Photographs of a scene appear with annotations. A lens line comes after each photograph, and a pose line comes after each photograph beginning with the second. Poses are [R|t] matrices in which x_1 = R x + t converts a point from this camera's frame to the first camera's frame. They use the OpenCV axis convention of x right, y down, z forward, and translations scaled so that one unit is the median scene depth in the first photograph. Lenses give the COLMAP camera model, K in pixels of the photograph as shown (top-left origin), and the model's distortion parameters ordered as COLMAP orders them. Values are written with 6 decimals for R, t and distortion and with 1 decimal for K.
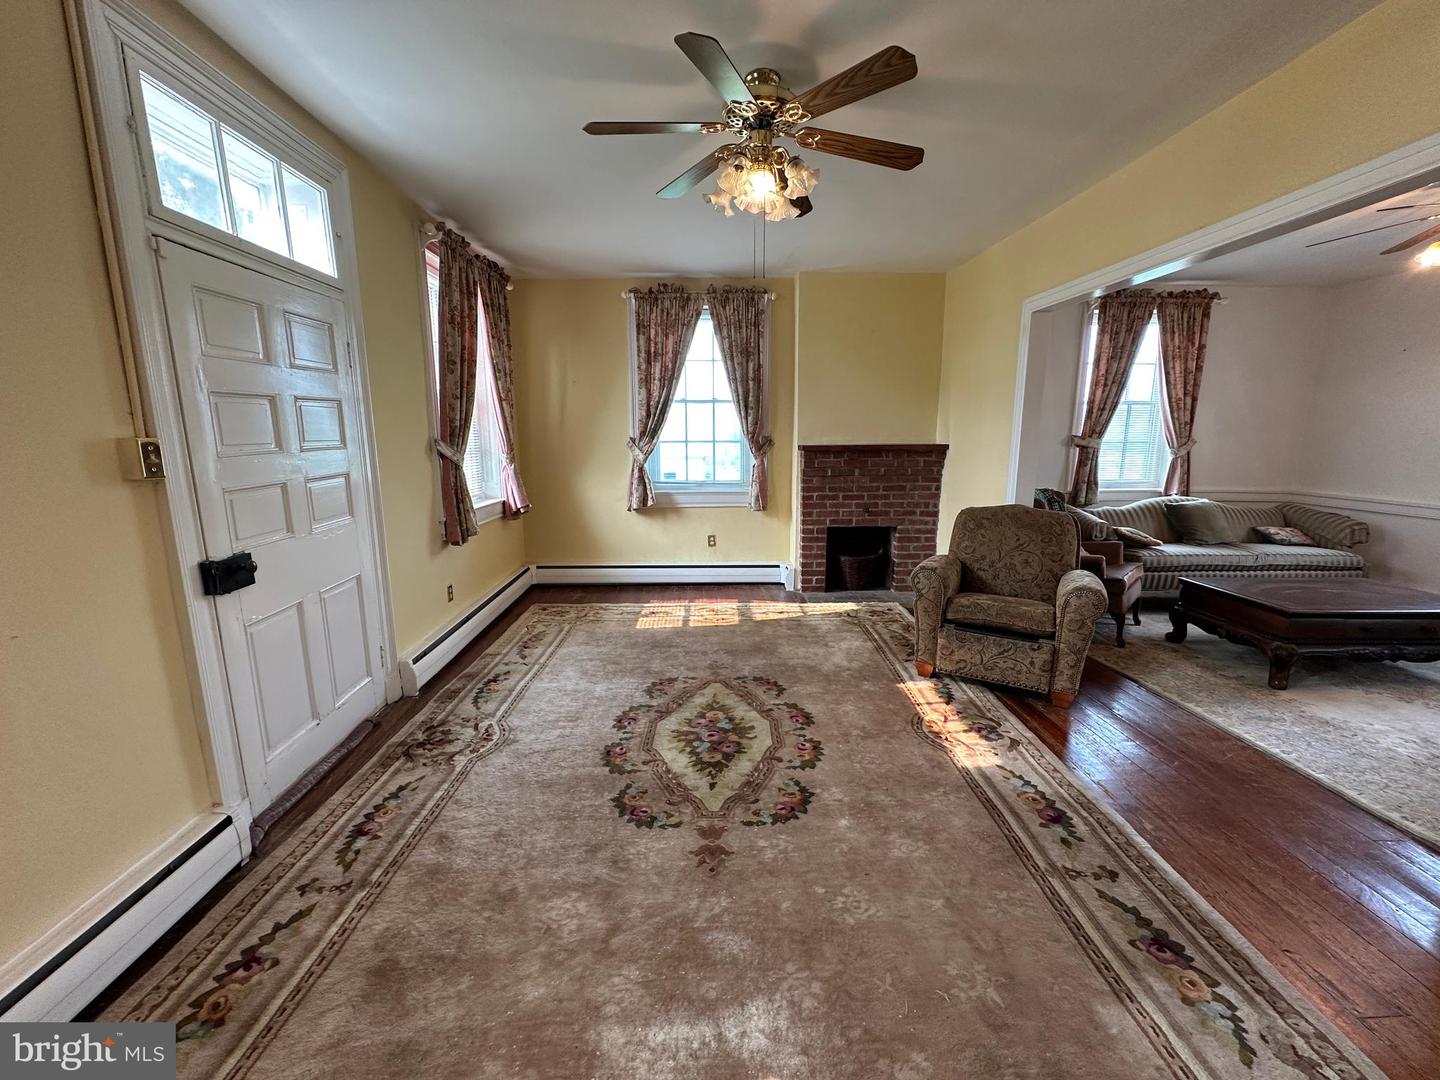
lens RADIAL K [[574.3, 0, 726.5], [0, 574.3, 534.2], [0, 0, 1]] dist [-0.002882, 0.000102]
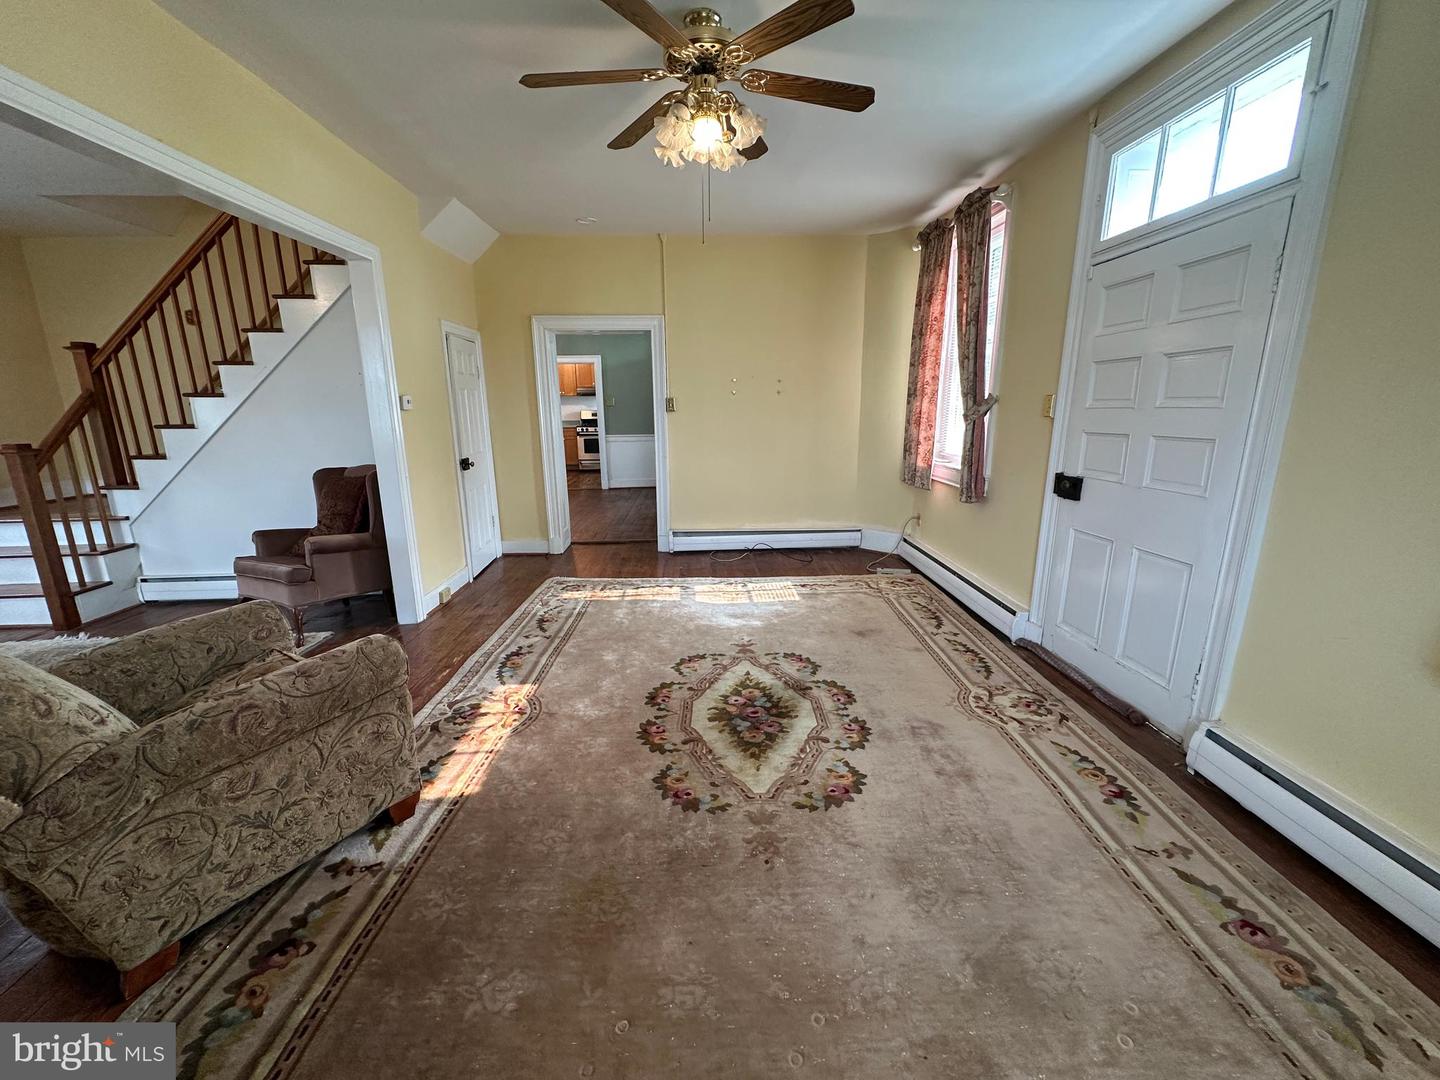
lens RADIAL K [[574.3, 0, 727.4], [0, 574.3, 540.3], [0, 0, 1]] dist [-0.002882, 0.000102]
pose [[-0.999931, 0.008583, -0.007993, 0.024896], [0.004629, 0.914970, 0.403495, -0.307506], [0.010776, 0.403430, -0.914947, 1.811195]]
